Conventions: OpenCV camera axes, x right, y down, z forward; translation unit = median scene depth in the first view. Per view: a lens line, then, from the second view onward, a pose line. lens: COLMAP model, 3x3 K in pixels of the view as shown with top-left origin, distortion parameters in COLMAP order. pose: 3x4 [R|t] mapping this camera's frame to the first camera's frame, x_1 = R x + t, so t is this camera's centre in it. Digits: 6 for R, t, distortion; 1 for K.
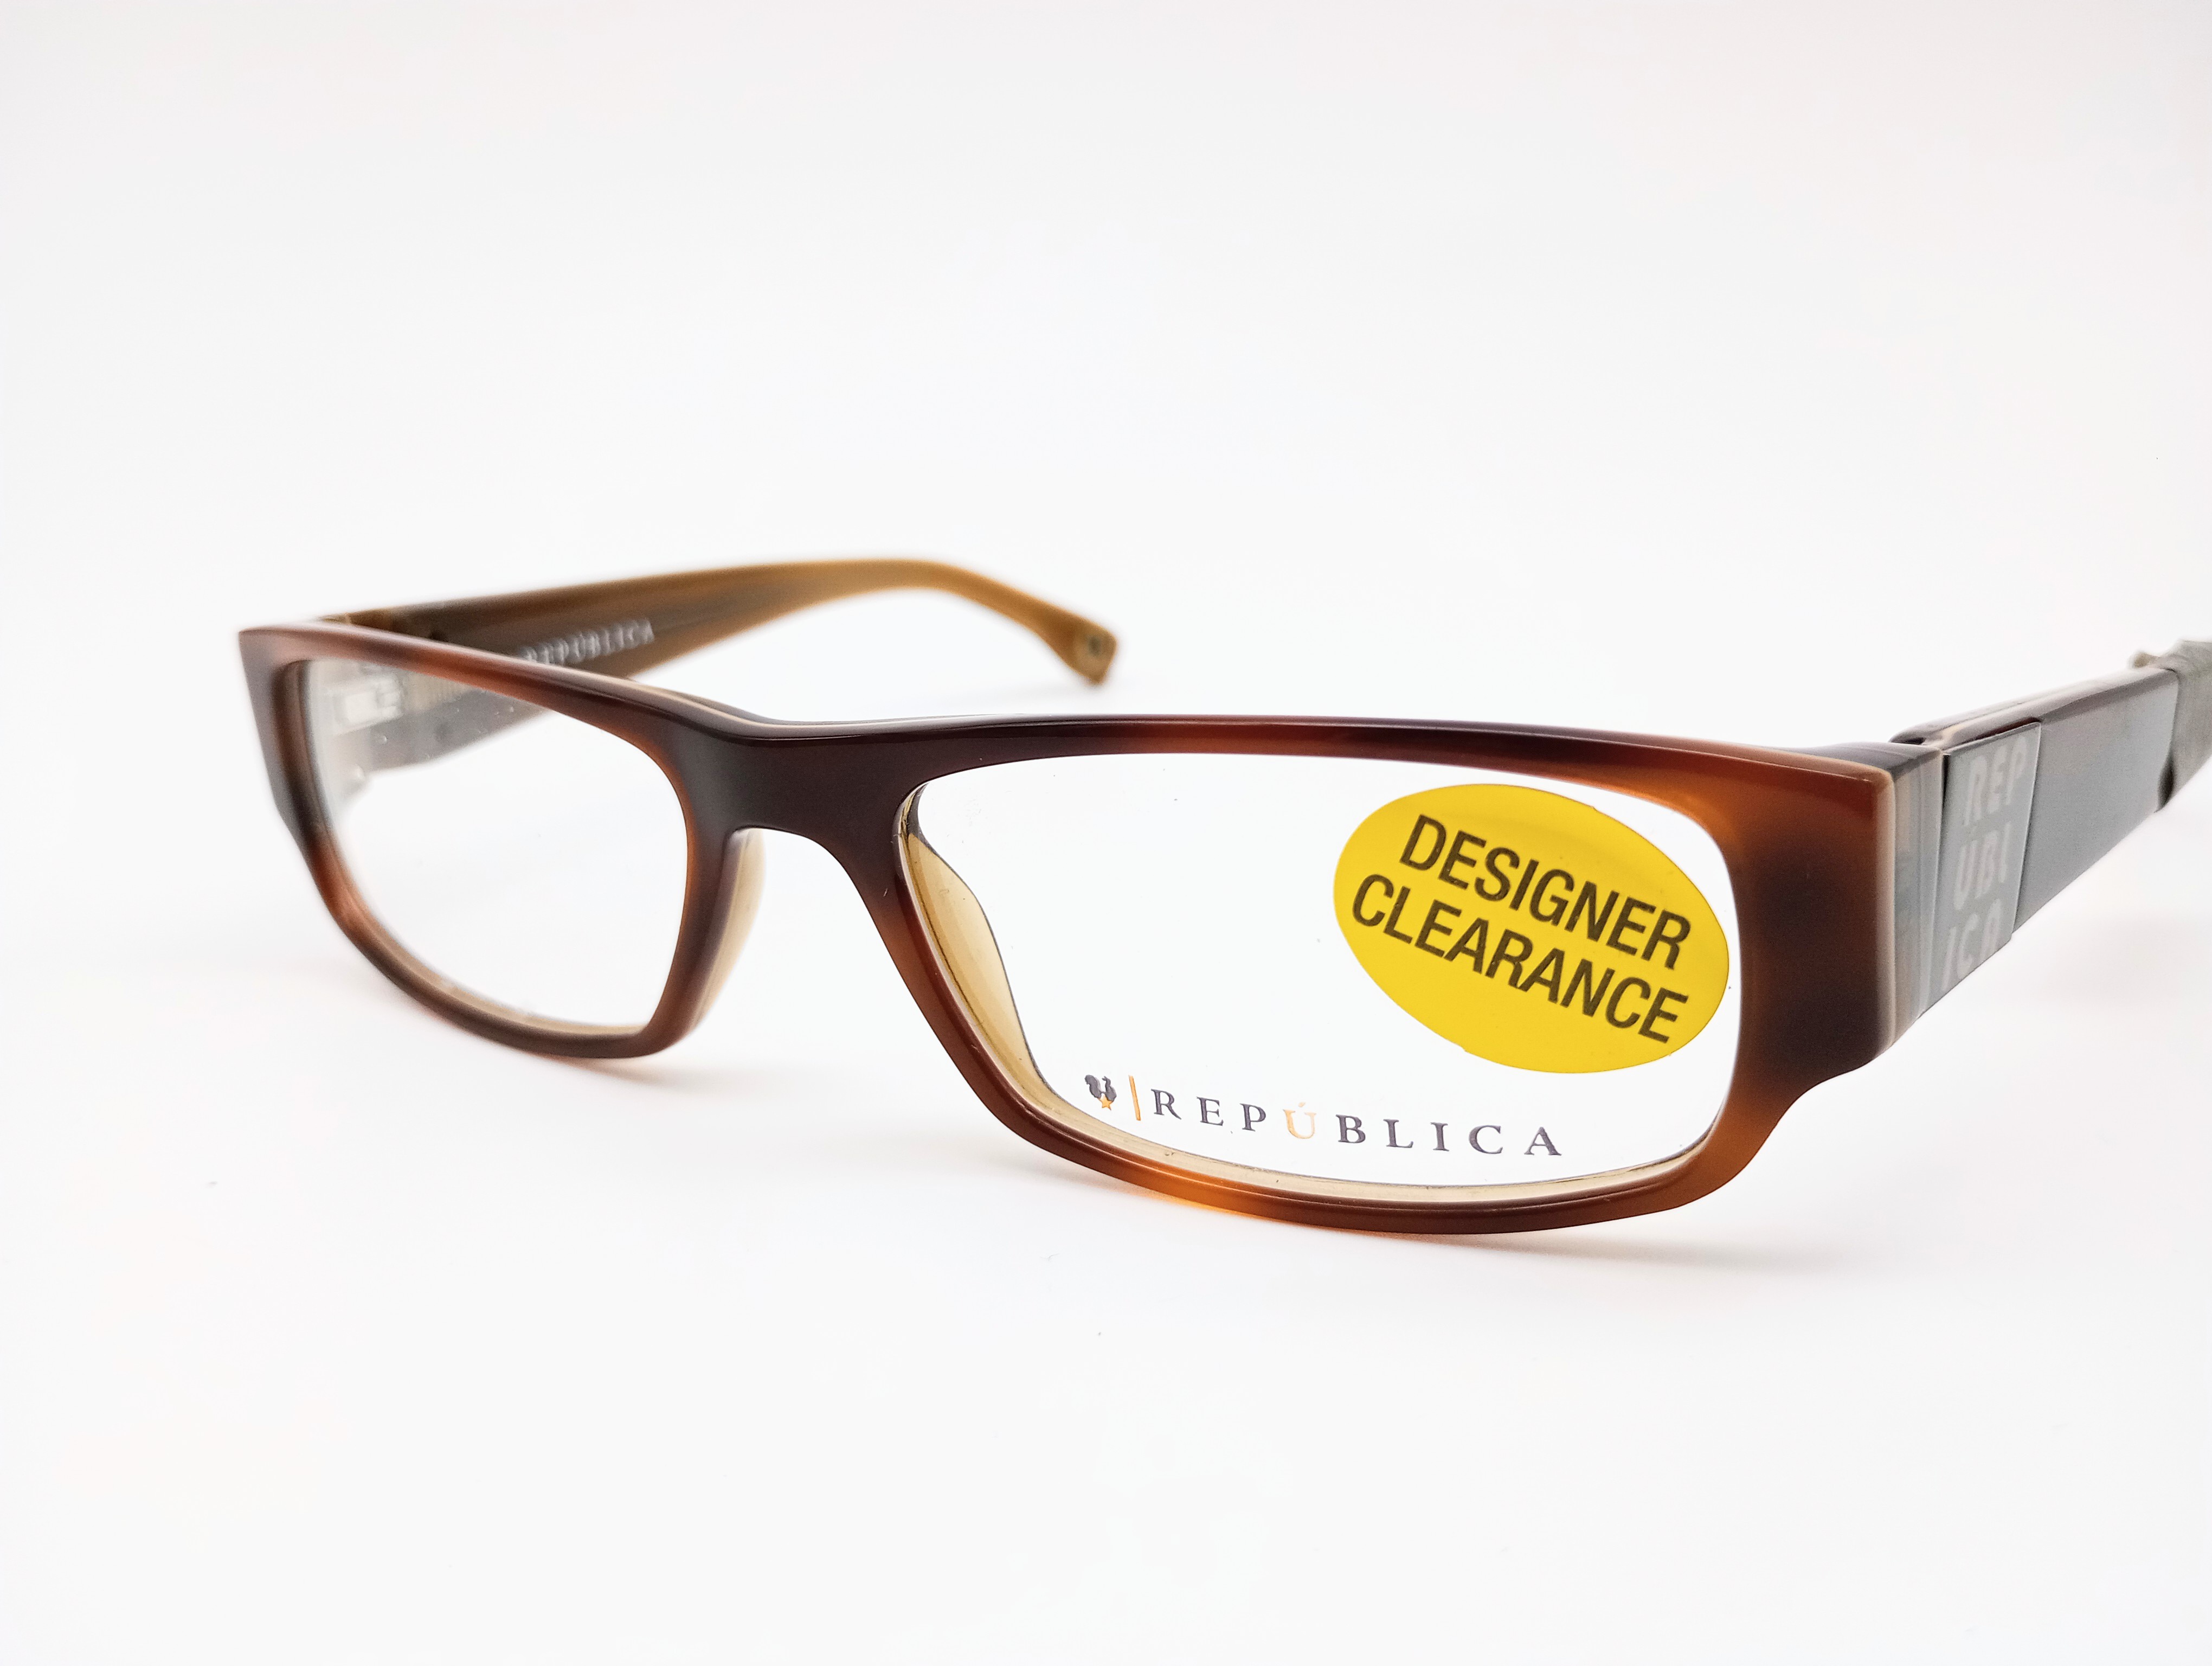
lens RADIAL K [[1830.3, 0, 1106.3], [0, 1830.3, 832.6], [0, 0, 1]] dist [0.015623, 0.008427]
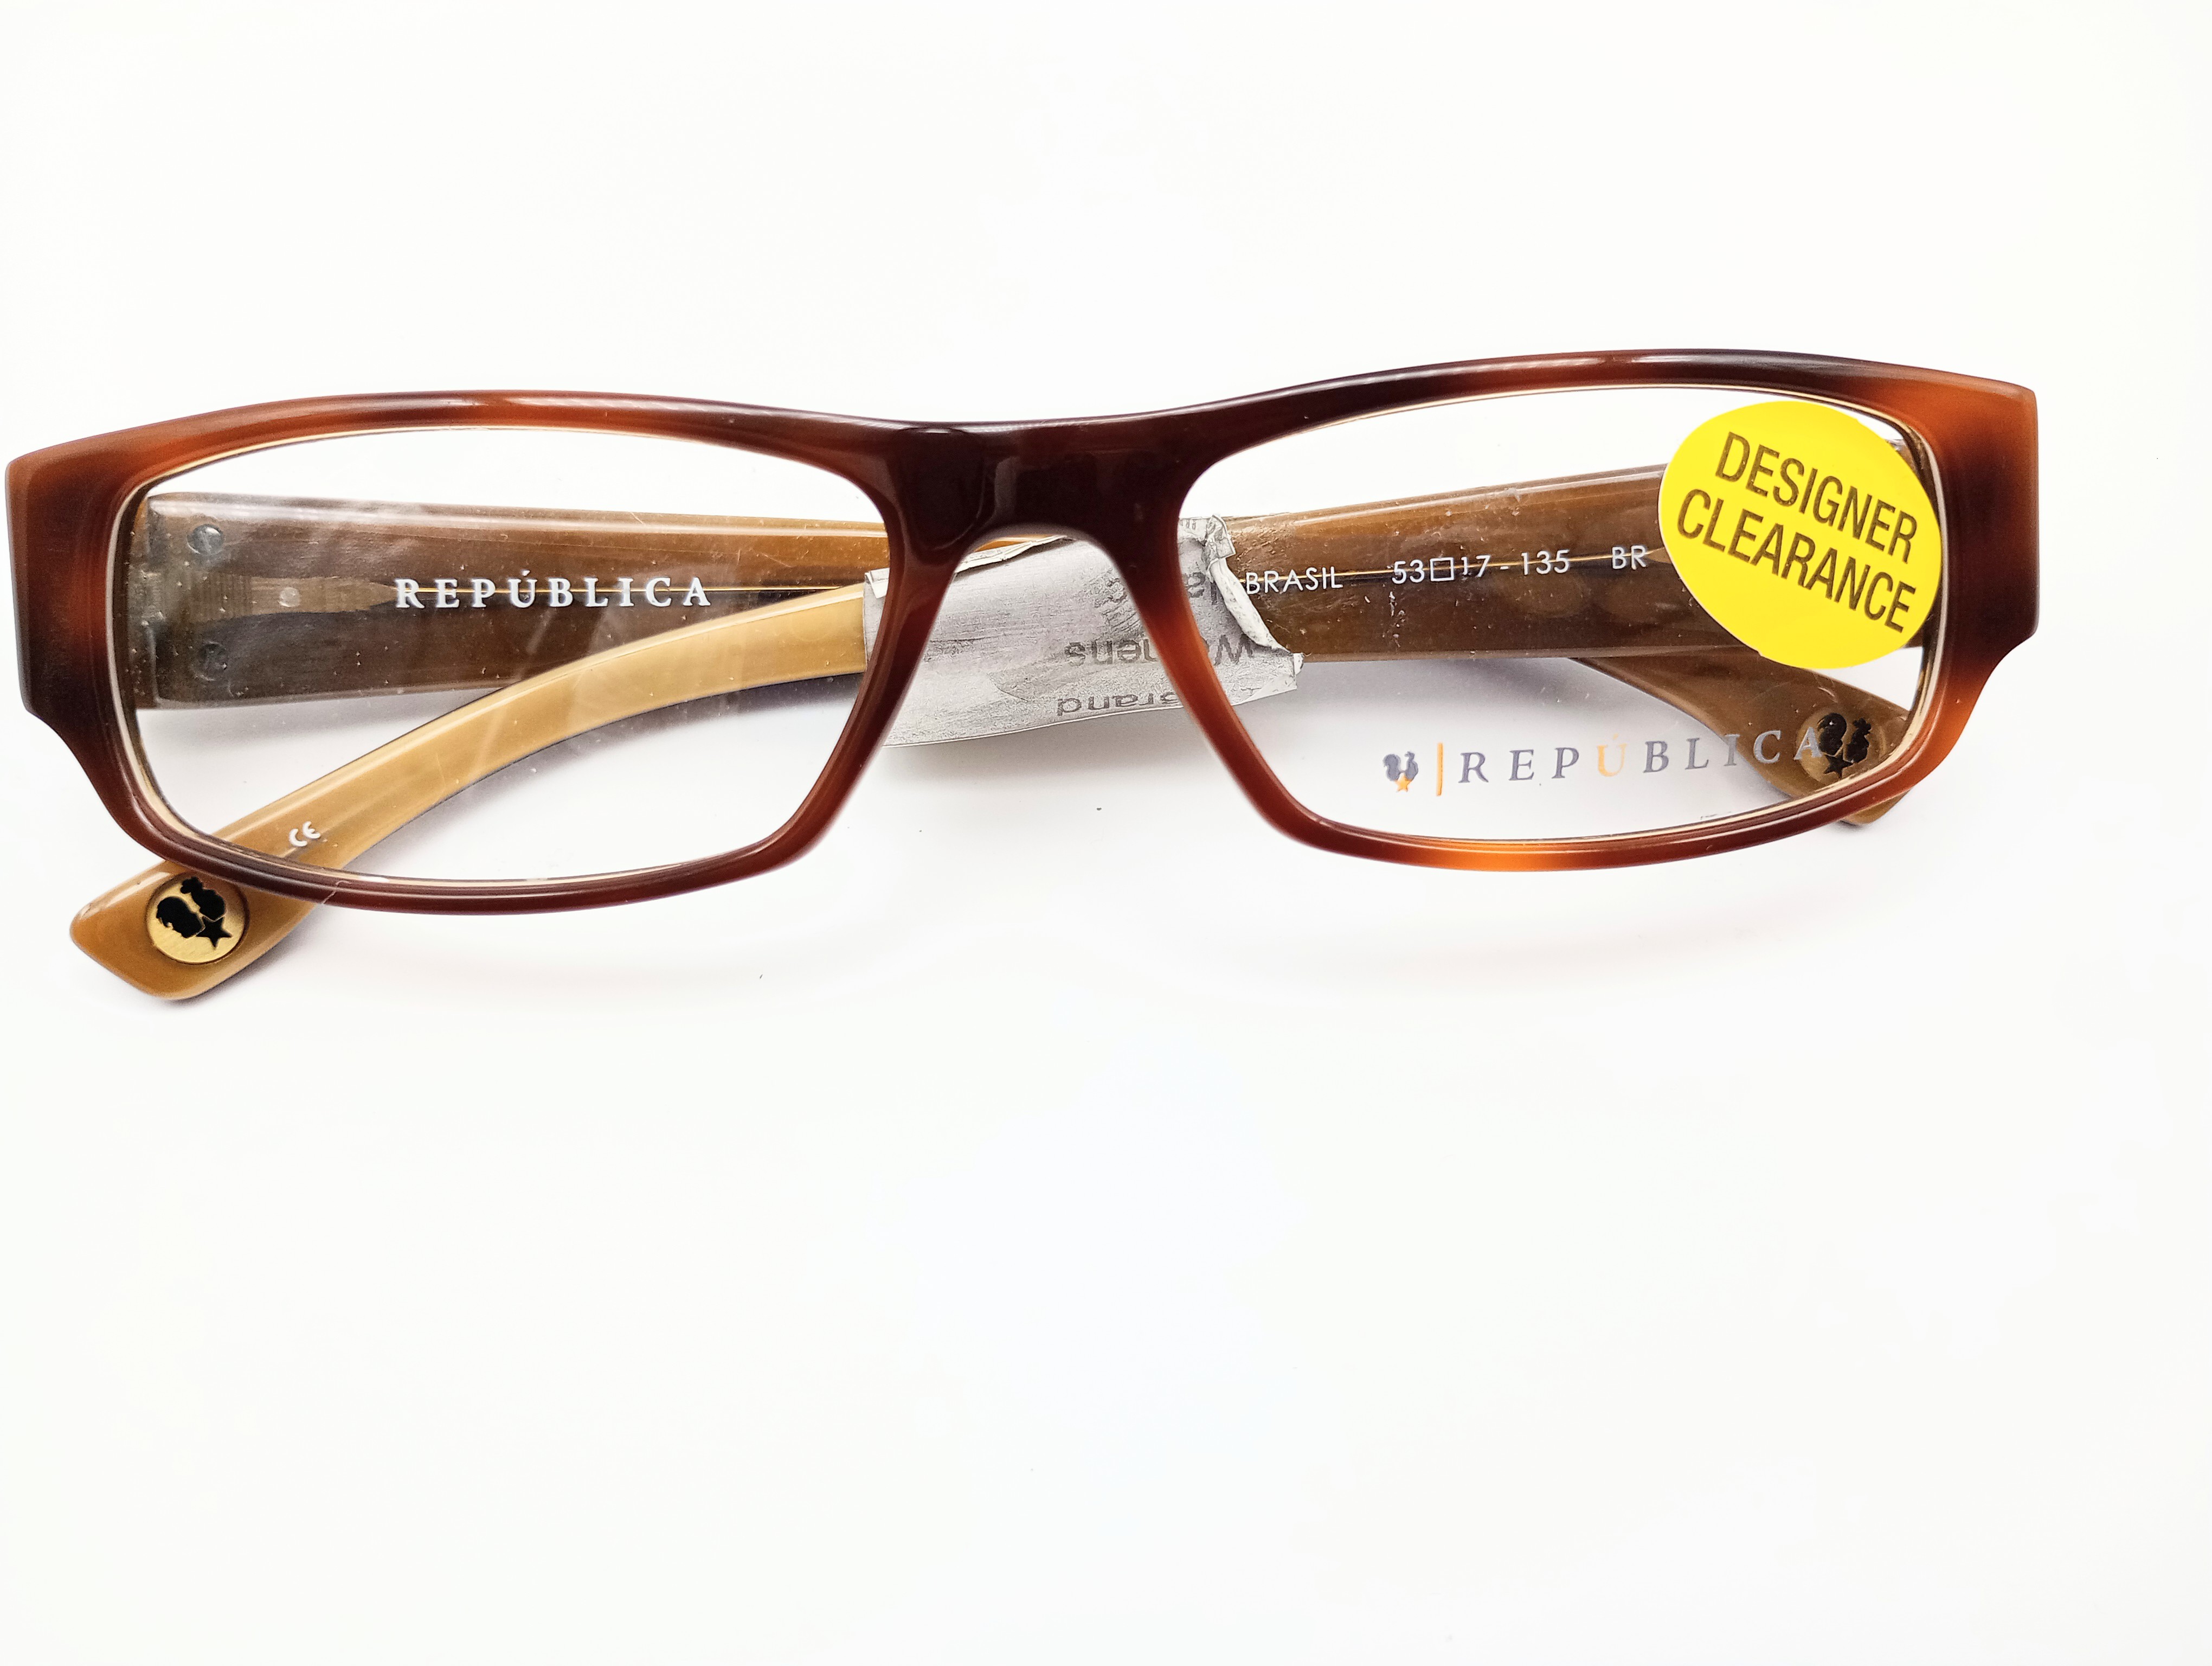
lens RADIAL K [[1830.3, 0, 1104.0], [0, 1830.3, 827.6], [0, 0, 1]] dist [0.015623, 0.008427]
pose [[0.845175, -0.008130, 0.534428, -0.778421], [0.149752, 0.963439, -0.222170, 0.426656], [-0.513083, 0.267804, 0.815492, 0.323757]]
